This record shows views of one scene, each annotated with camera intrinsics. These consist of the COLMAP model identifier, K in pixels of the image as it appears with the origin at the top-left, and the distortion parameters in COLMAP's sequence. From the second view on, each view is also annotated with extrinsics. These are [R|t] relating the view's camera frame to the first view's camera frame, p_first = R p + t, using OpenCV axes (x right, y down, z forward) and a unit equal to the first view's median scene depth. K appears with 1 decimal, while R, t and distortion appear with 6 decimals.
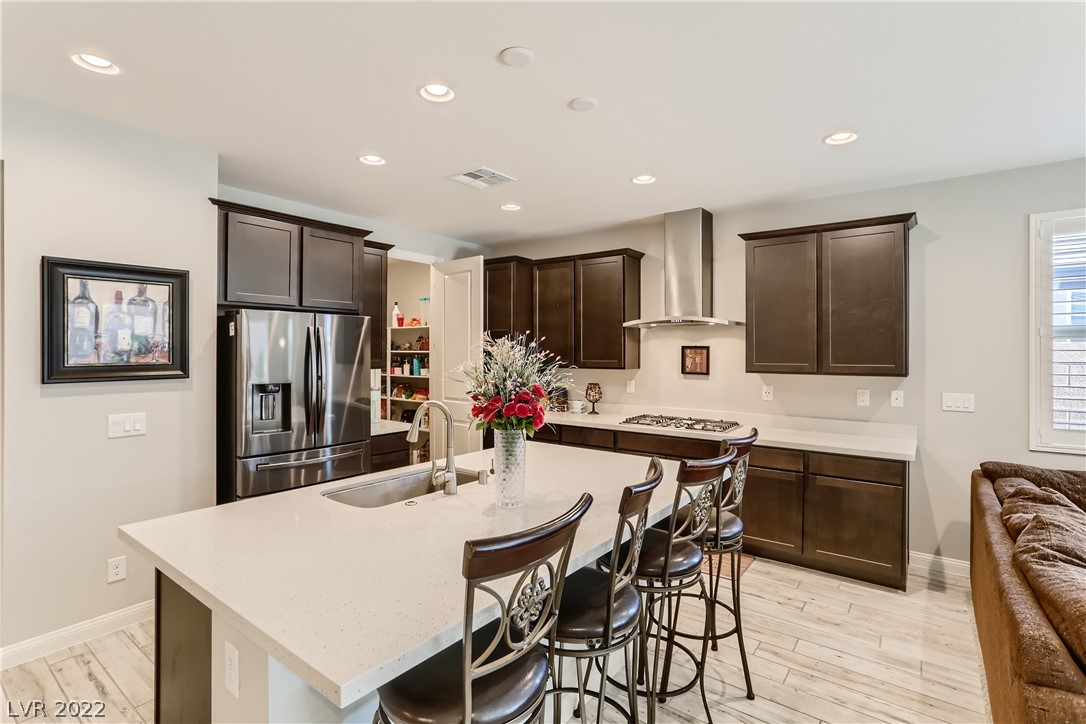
lens RADIAL K [[550.4, 0, 554.8], [0, 550.4, 341.4], [0, 0, 1]] dist [0.026395, 0.000259]
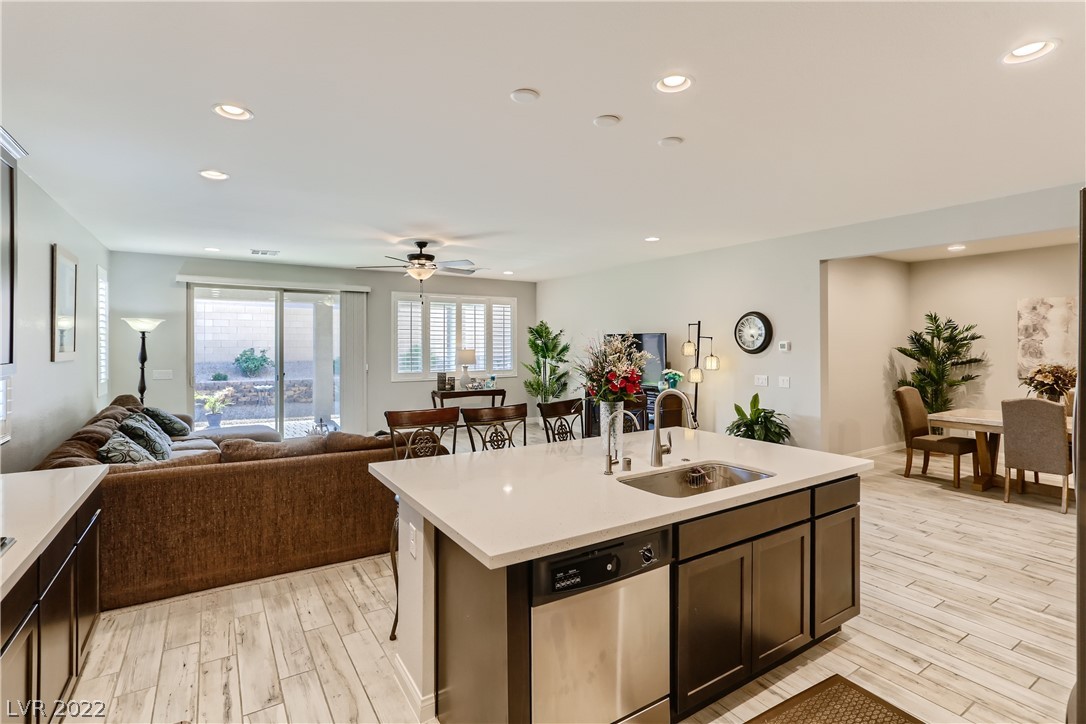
lens RADIAL K [[516.0, 0, 543.1], [0, 516.0, 349.1], [0, 0, 1]] dist [-0.038827, 0.022650]
pose [[-0.933694, -0.008376, 0.357975, -0.240938], [-0.011693, 0.999906, -0.007101, 0.023550], [-0.357882, -0.010816, -0.933704, 1.441912]]
